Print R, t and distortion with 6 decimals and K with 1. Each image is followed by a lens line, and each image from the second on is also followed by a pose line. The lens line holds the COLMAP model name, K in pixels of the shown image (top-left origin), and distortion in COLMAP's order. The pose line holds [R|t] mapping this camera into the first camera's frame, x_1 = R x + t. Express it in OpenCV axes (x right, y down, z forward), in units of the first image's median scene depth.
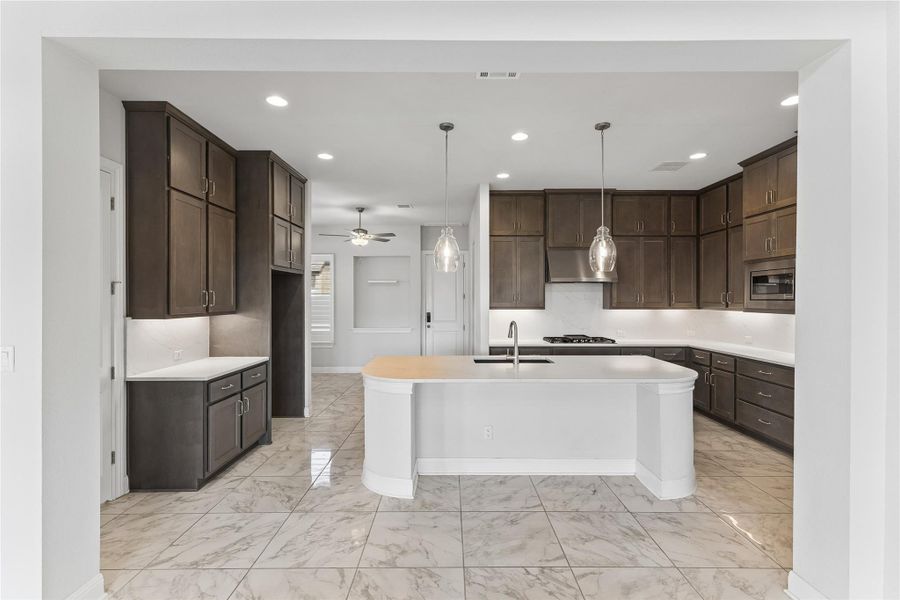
lens RADIAL K [[410.8, 0, 450.0], [0, 410.8, 300.0], [0, 0, 1]] dist [0.002194, 0.000494]
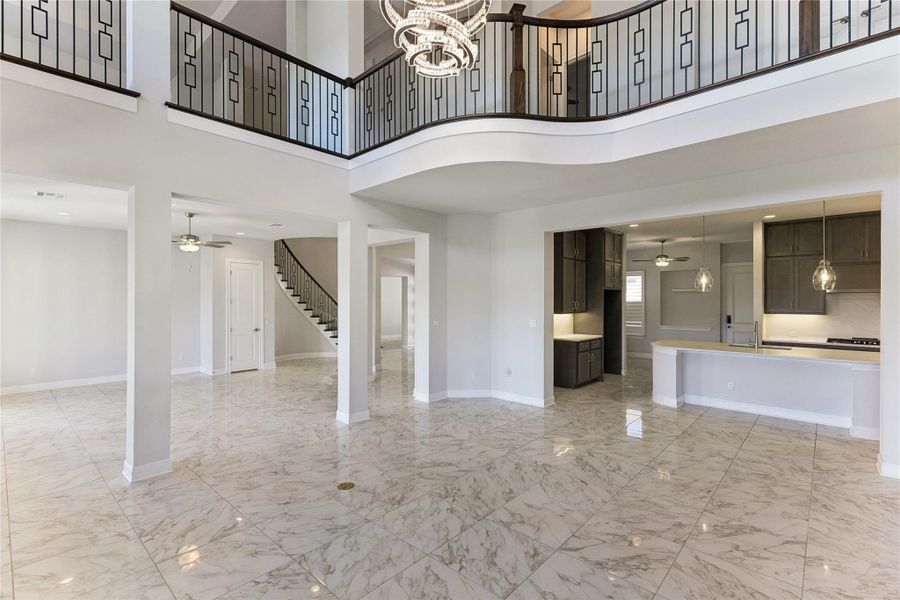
lens RADIAL K [[410.8, 0, 450.0], [0, 410.8, 300.0], [0, 0, 1]] dist [0.002194, 0.000494]
pose [[0.738026, 0.001909, -0.674770, 0.292353], [-0.002086, 0.999998, 0.000547, -0.024119], [0.674769, 0.001004, 0.738028, -0.800469]]
